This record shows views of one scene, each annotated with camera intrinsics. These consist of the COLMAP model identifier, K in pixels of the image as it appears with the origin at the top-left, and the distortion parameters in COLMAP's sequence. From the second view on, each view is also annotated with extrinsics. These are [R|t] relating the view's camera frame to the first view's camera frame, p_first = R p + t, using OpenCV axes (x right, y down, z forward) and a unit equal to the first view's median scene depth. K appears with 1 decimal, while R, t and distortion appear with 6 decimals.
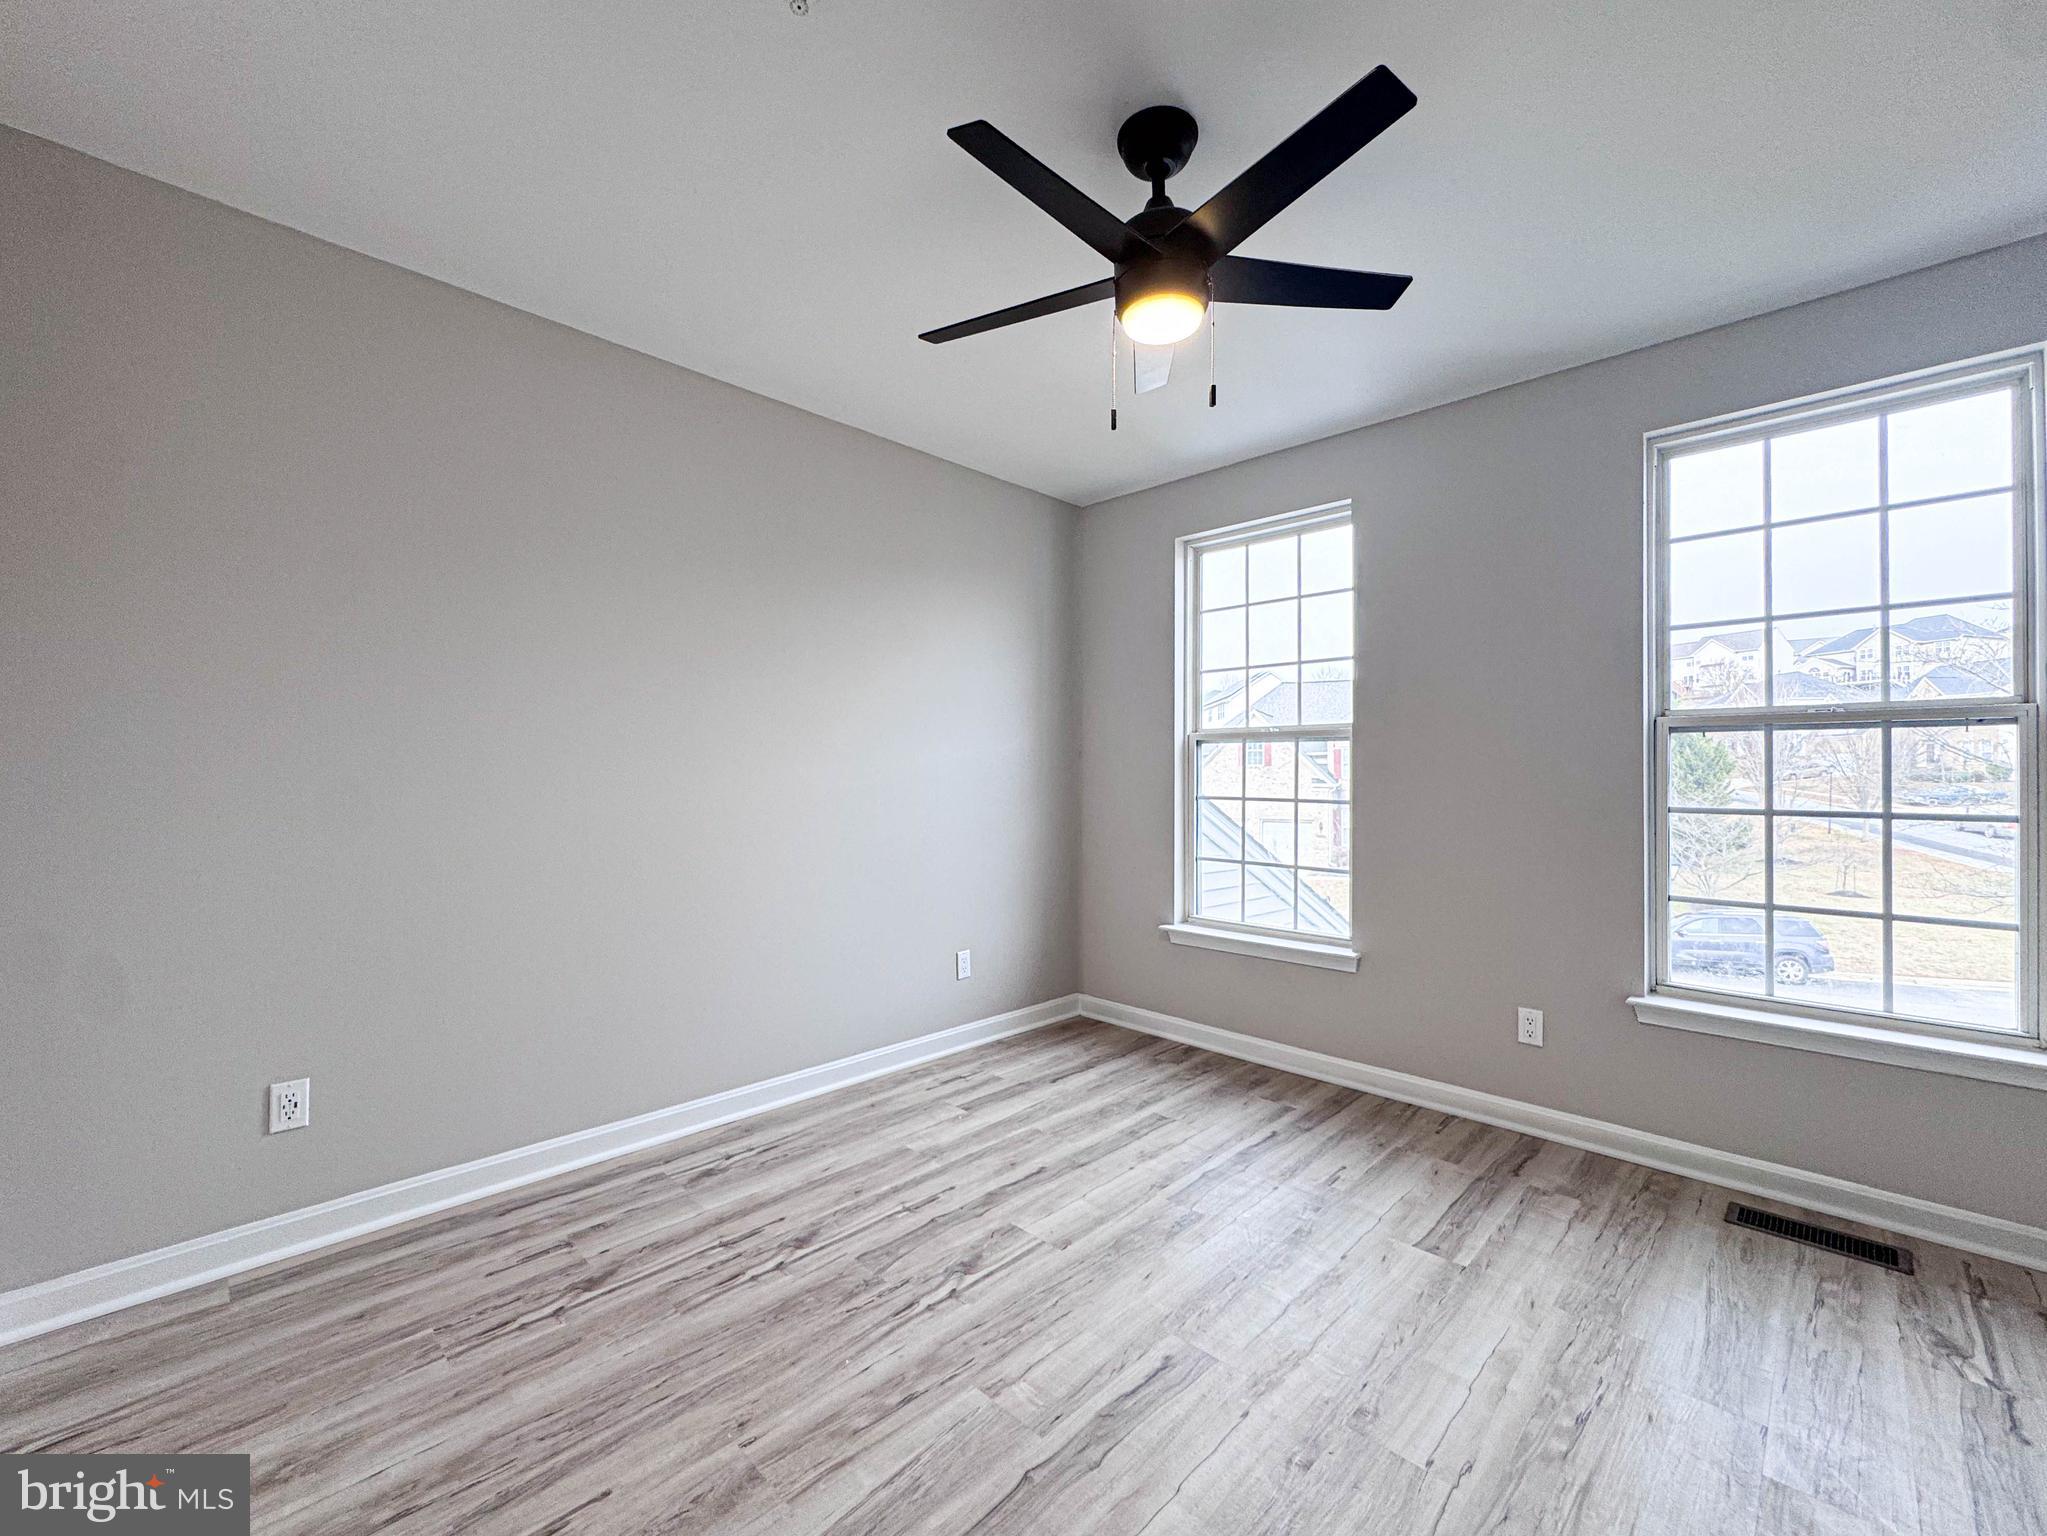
lens RADIAL K [[862.3, 0, 954.0], [0, 862.3, 766.8], [0, 0, 1]] dist [-0.002125, -0.000101]
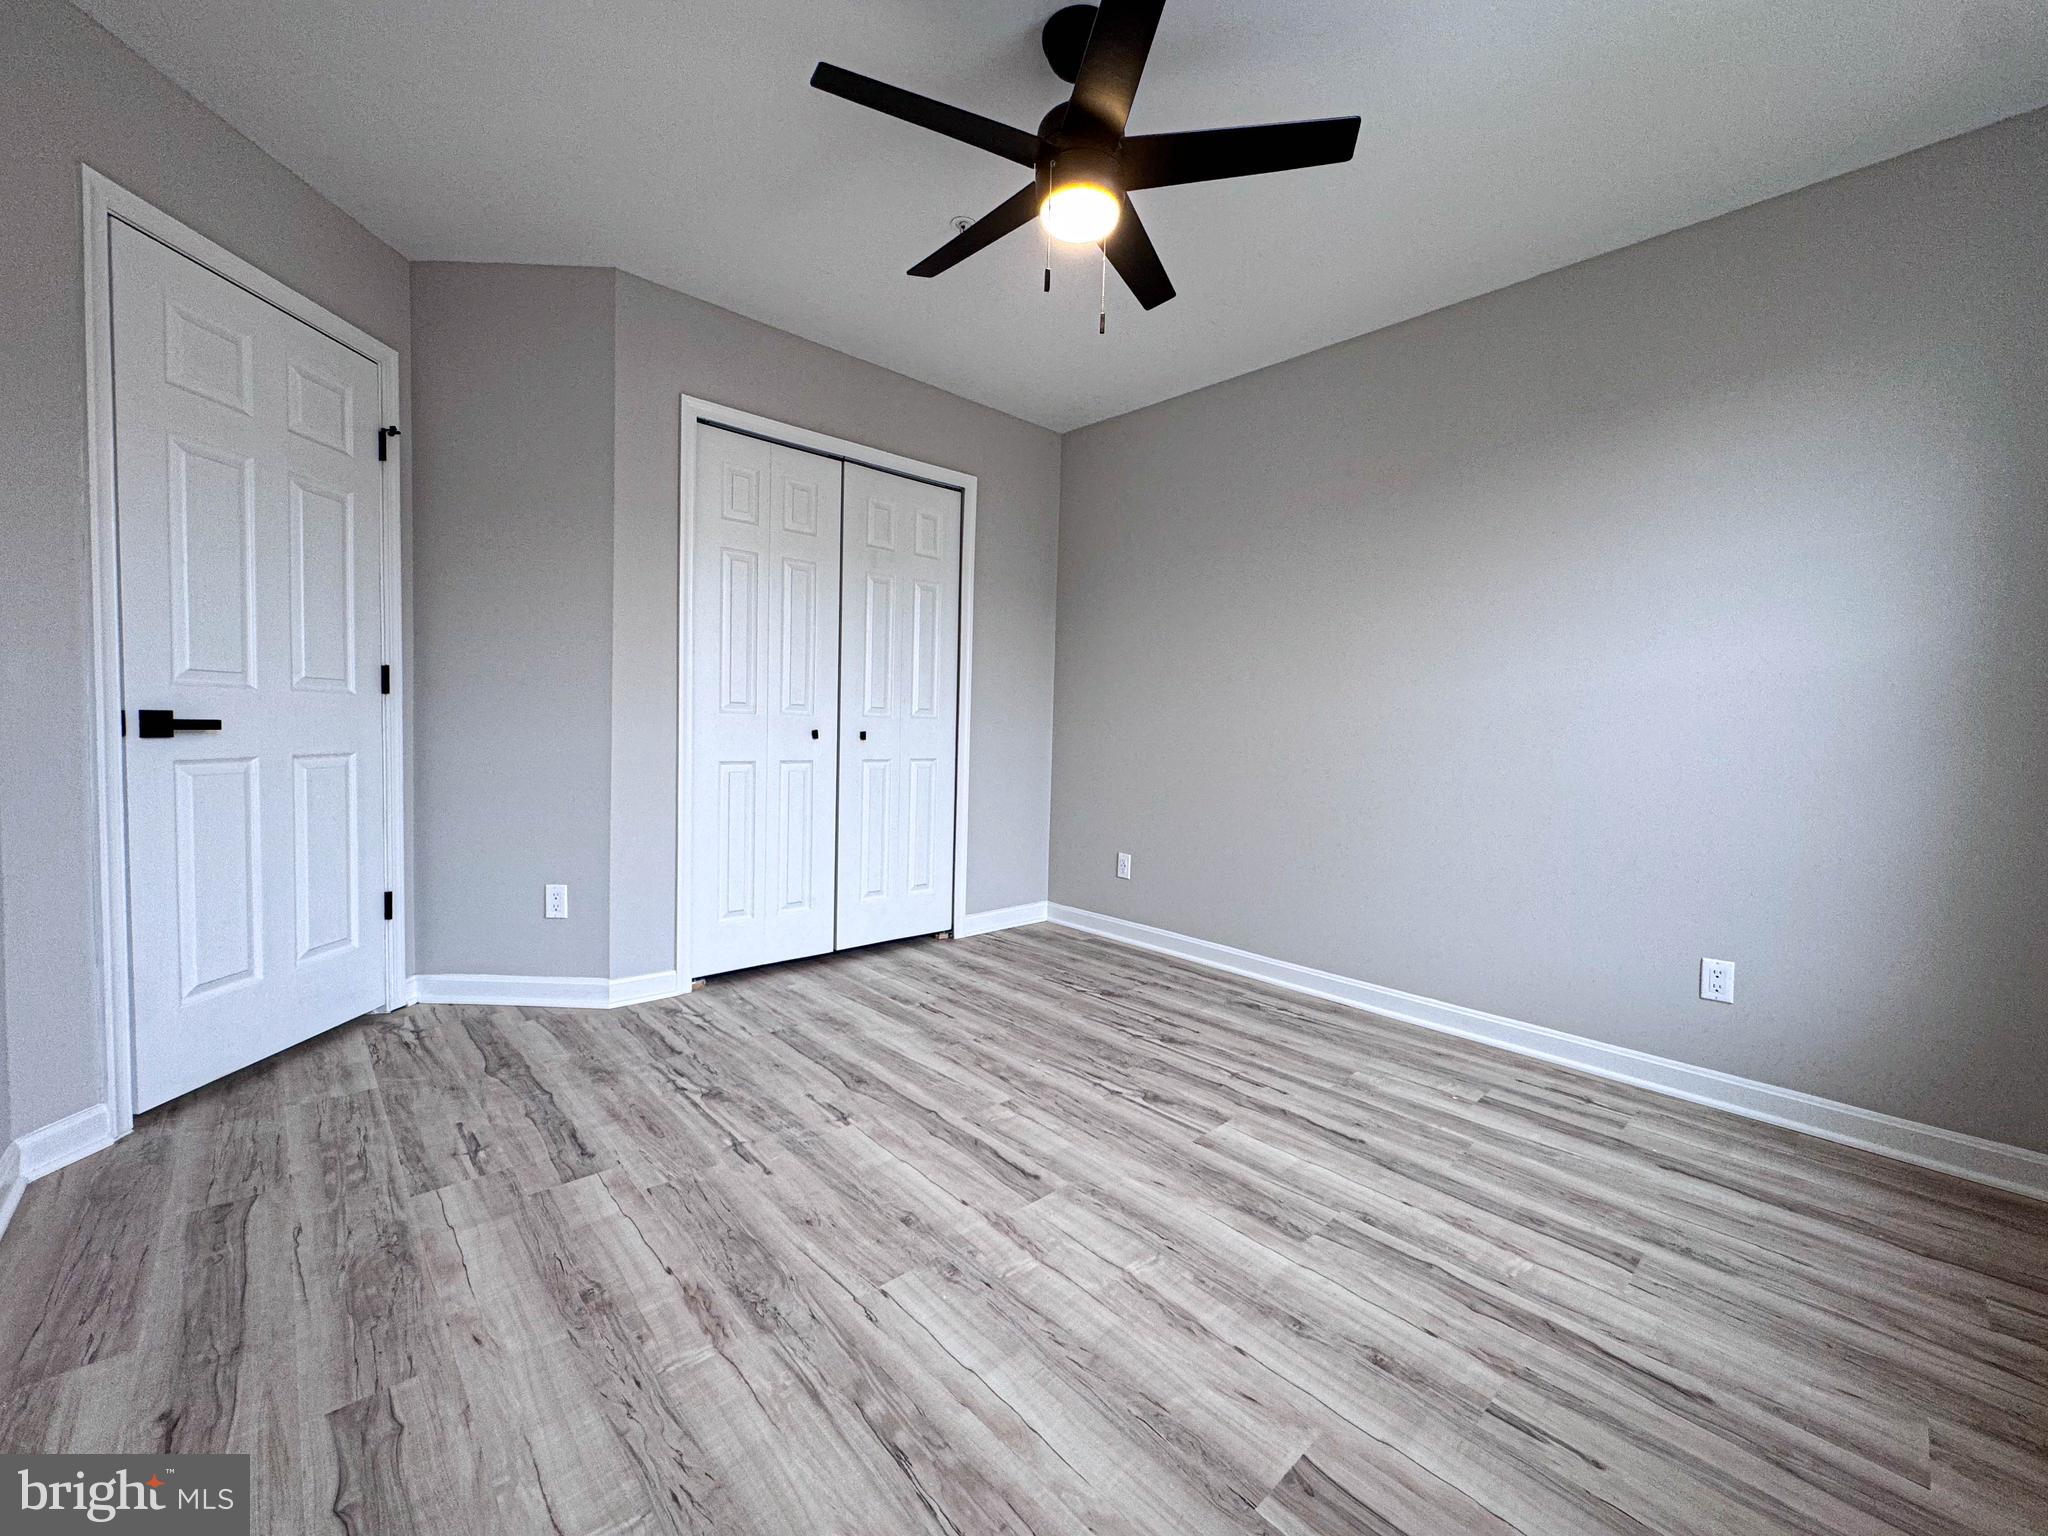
lens RADIAL K [[813.6, 0, 1072.2], [0, 813.6, 770.3], [0, 0, 1]] dist [-0.002169, 0.000054]
pose [[0.010036, 0.050754, -0.998661, 1.012734], [-0.023107, 0.998456, 0.050512, 0.078648], [0.999683, 0.022569, 0.011193, 0.805868]]
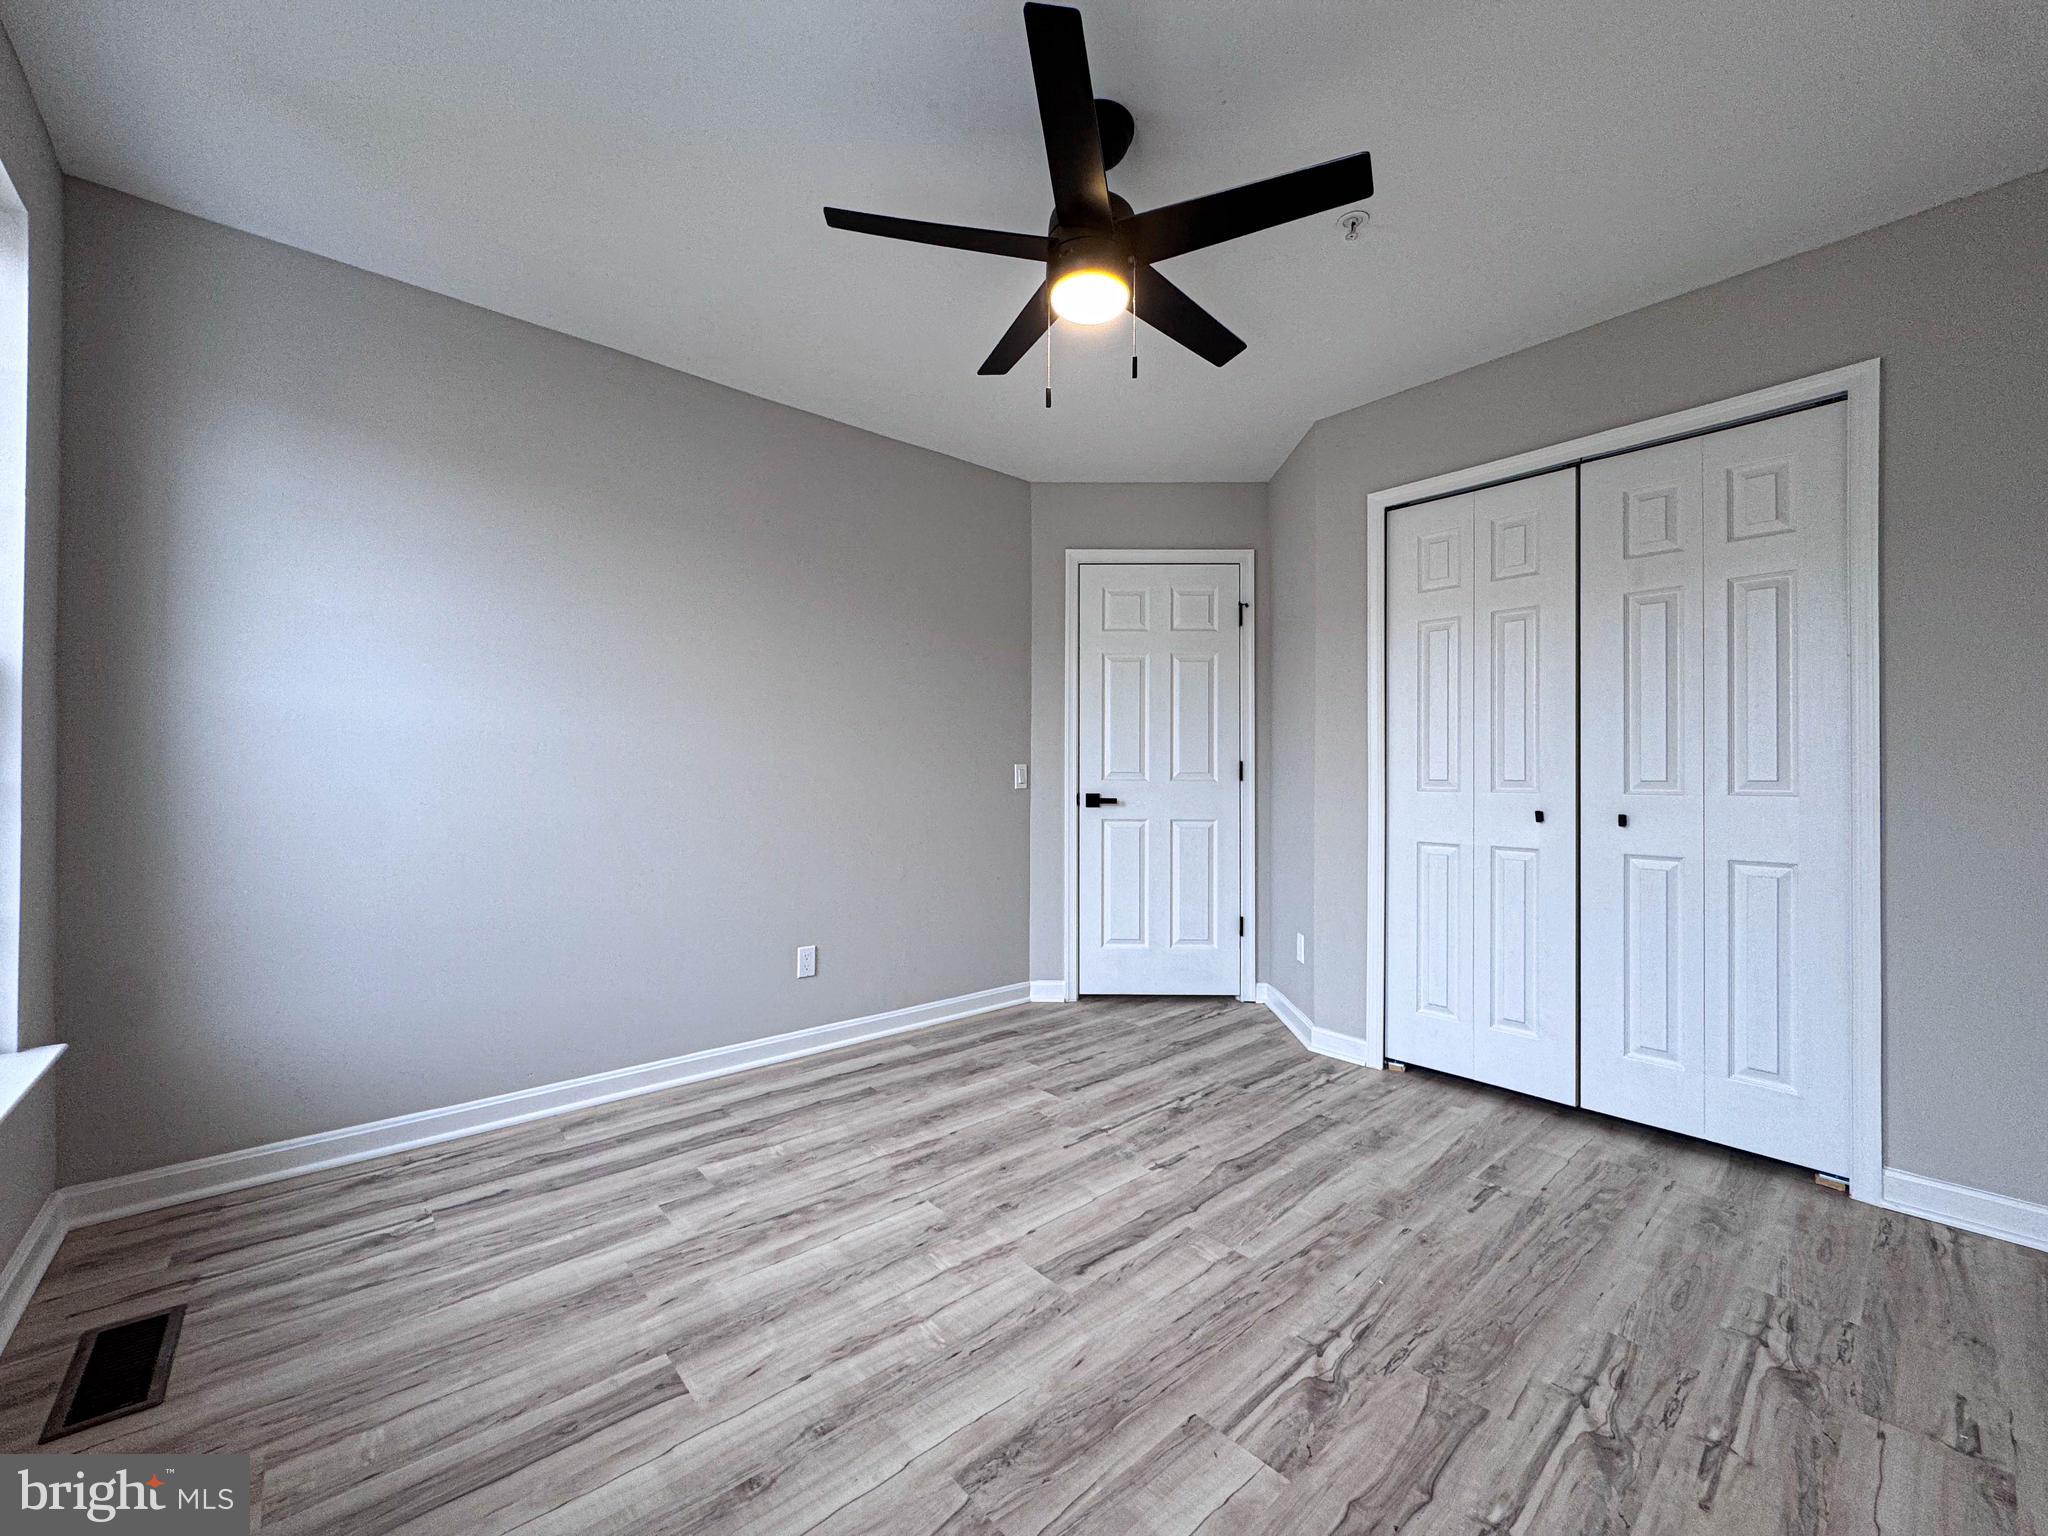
lens RADIAL K [[798.5, 0, 969.1], [0, 798.5, 767.6], [0, 0, 1]] dist [-0.002230, 0.000126]
pose [[-0.997740, -0.008574, 0.066645, 0.256929], [-0.009611, 0.999837, -0.015261, 0.052854], [-0.066504, -0.015867, -0.997660, 1.593012]]
